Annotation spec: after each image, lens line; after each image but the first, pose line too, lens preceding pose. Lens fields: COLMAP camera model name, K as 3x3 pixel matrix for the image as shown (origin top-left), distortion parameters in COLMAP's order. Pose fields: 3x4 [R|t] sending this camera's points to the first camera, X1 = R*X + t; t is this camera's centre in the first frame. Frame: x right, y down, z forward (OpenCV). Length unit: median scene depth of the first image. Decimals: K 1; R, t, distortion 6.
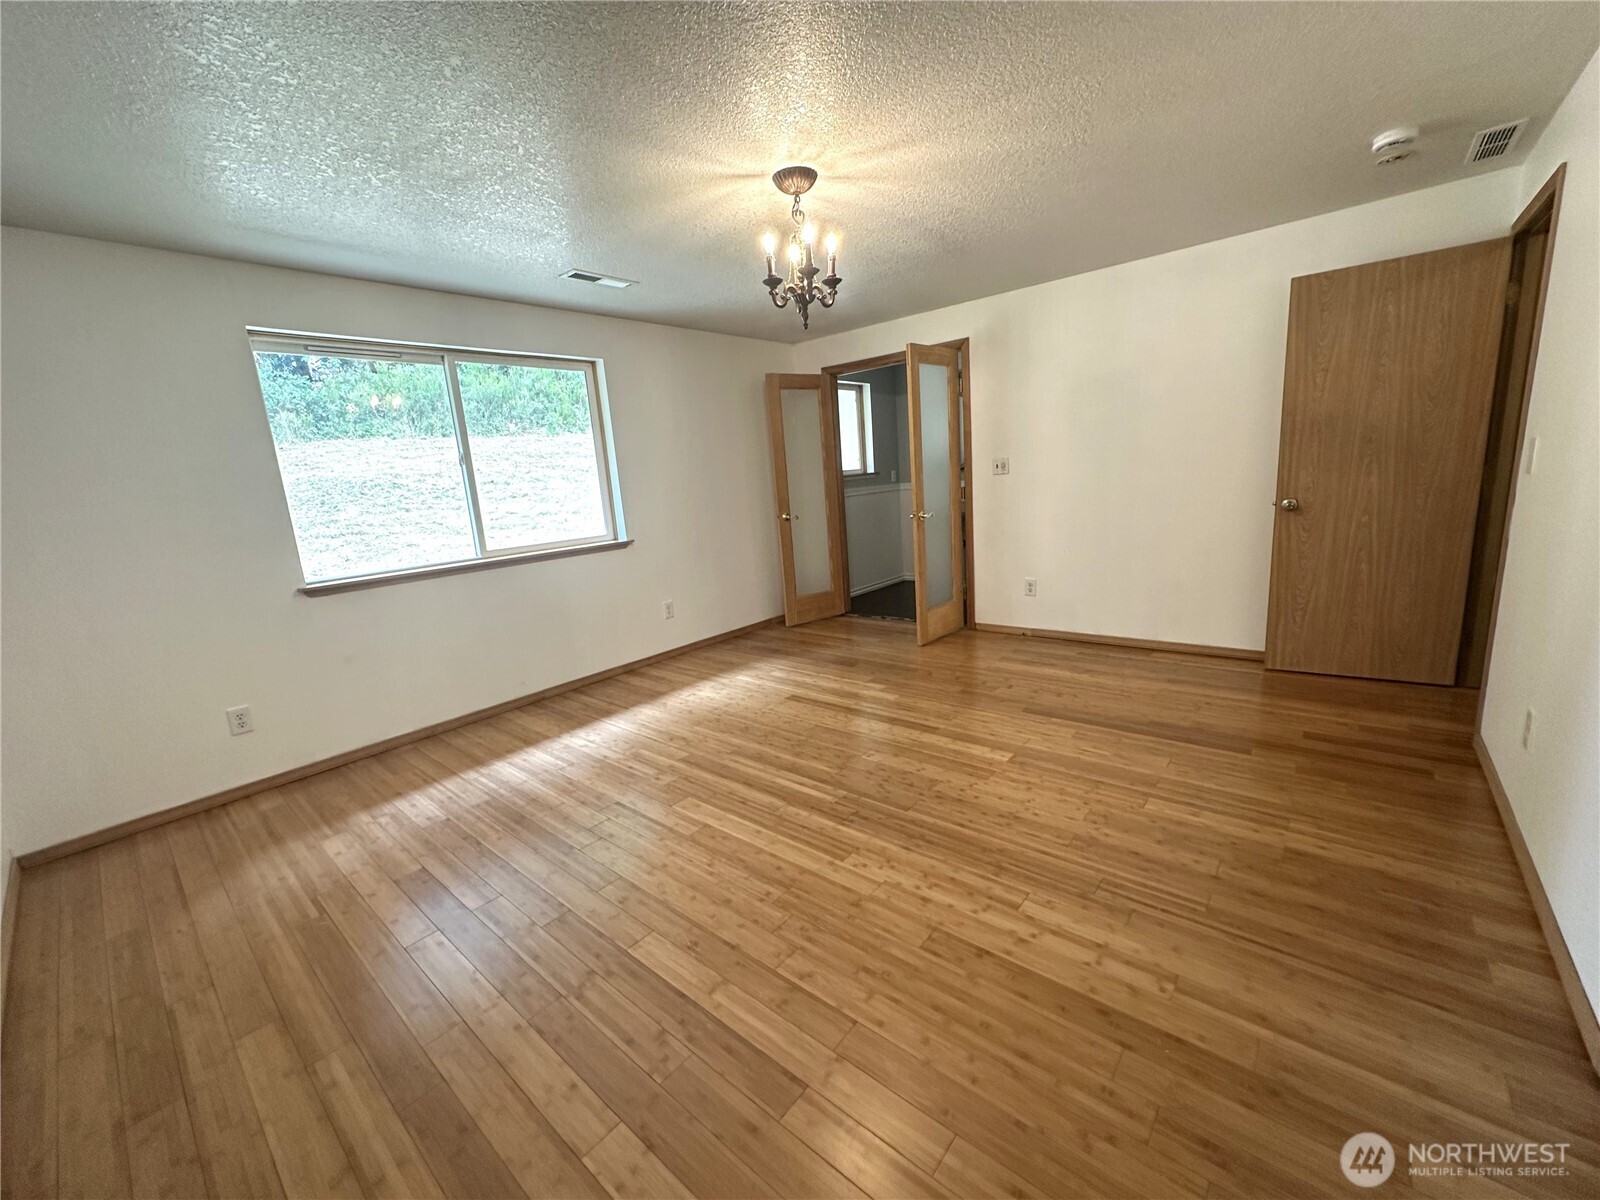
lens RADIAL K [[638.6, 0, 800.2], [0, 638.6, 600.3], [0, 0, 1]] dist [-0.002777, -0.000013]
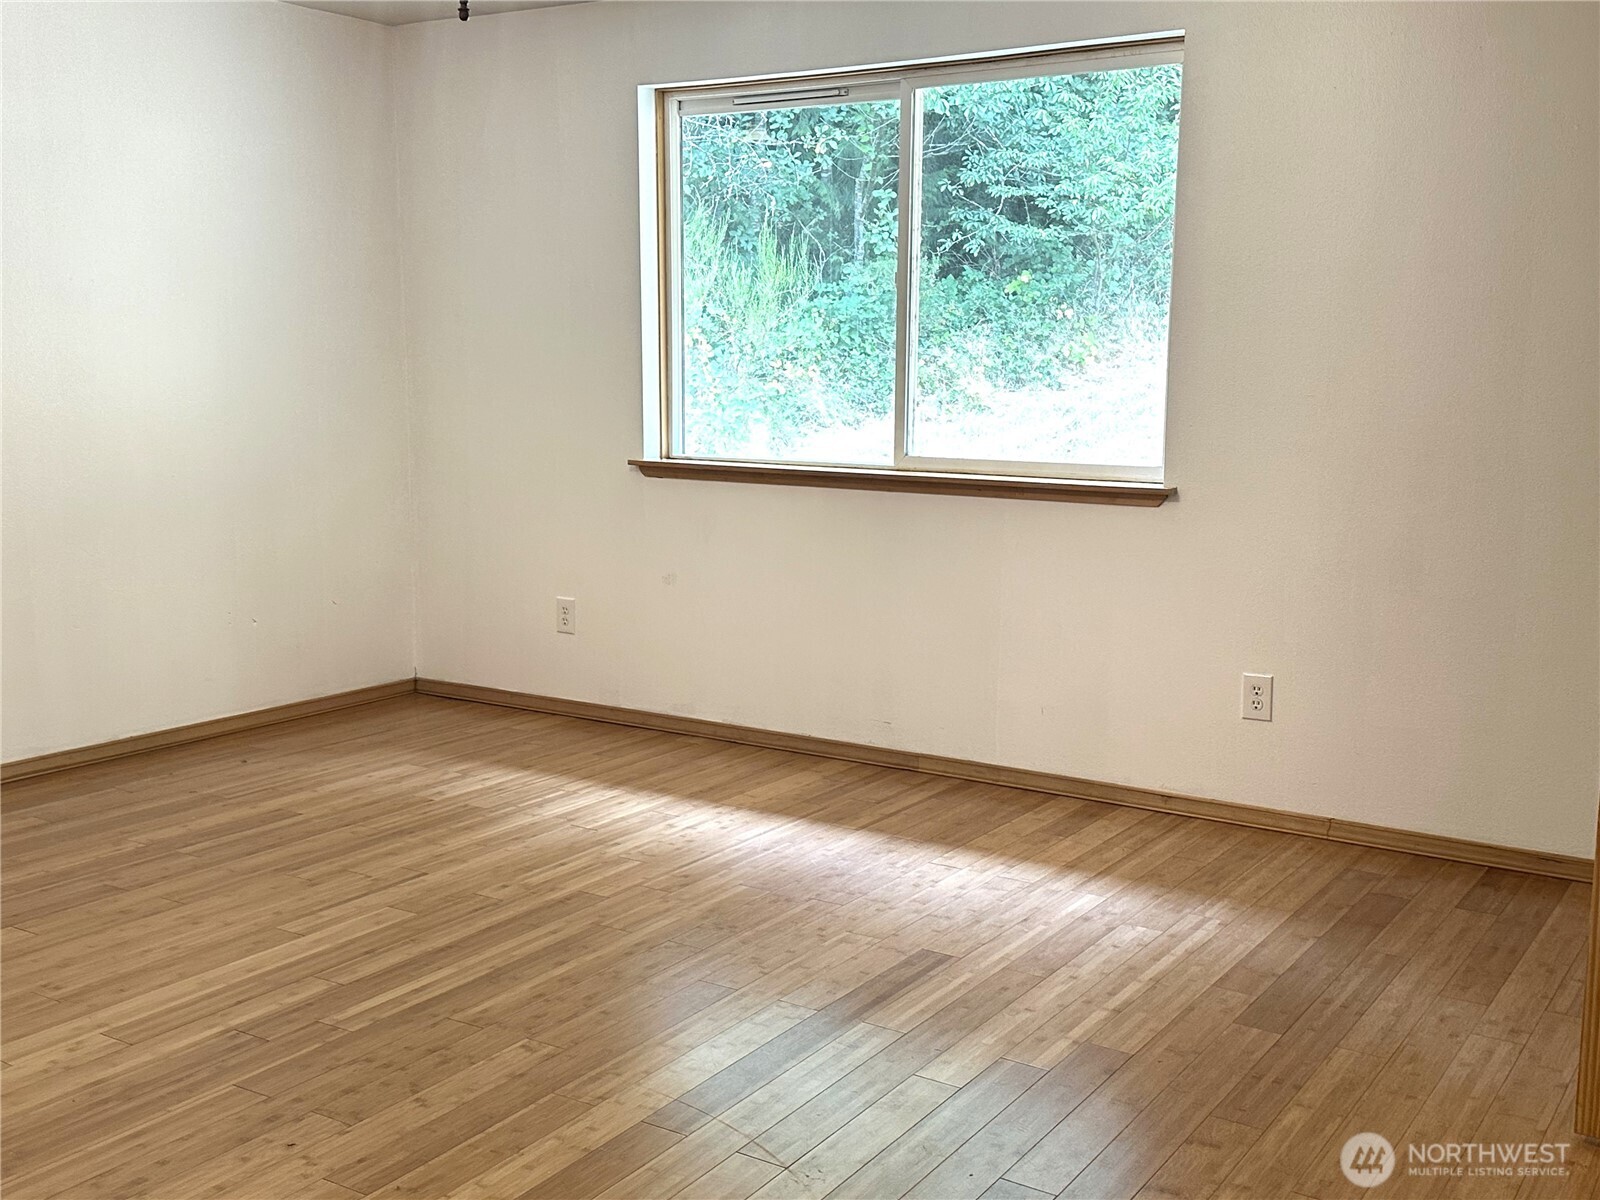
lens RADIAL K [[1662.9, 0, 800.4], [0, 1662.9, 597.7], [0, 0, 1]] dist [0.085734, 0.000000]
pose [[0.124516, 0.213413, -0.968995, 0.942413], [-0.209825, 0.960172, 0.184507, -0.224992], [0.969778, 0.180345, 0.164336, 0.808248]]
